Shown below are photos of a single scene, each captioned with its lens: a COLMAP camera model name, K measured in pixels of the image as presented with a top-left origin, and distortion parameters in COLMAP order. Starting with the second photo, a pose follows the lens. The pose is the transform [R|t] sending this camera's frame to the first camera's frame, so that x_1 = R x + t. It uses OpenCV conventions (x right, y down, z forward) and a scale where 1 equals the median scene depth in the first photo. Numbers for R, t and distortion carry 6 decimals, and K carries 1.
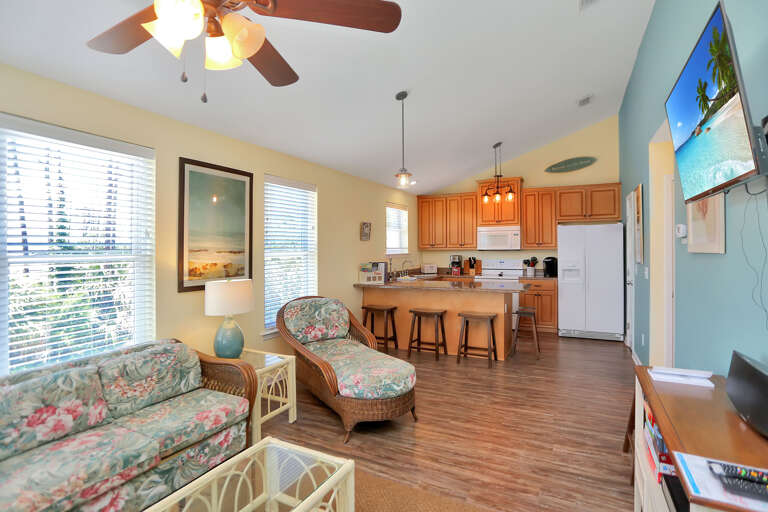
lens RADIAL K [[429.6, 0, 365.9], [0, 429.6, 254.3], [0, 0, 1]] dist [-0.110486, 0.000282]
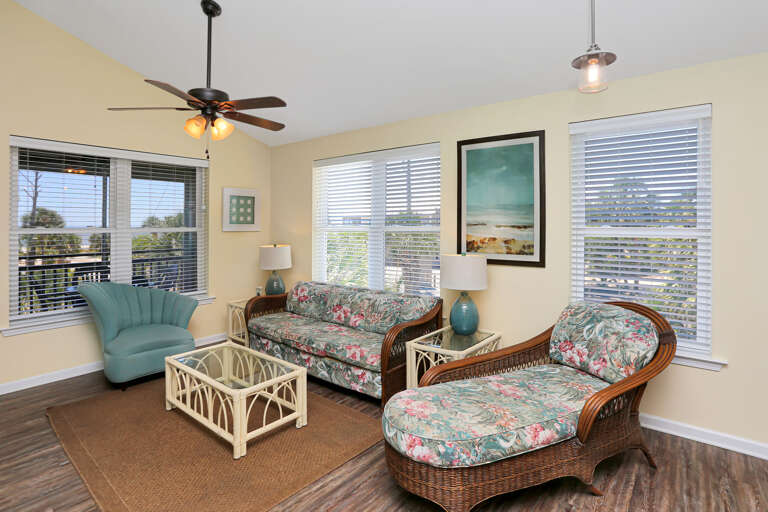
lens RADIAL K [[394.7, 0, 384.6], [0, 394.7, 218.1], [0, 0, 1]] dist [-0.073547, 0.028516]
pose [[-0.217701, -0.003922, -0.976008, 0.365728], [-0.010989, 0.999938, -0.001567, -0.012571], [0.975954, 0.010385, -0.217731, 0.607612]]
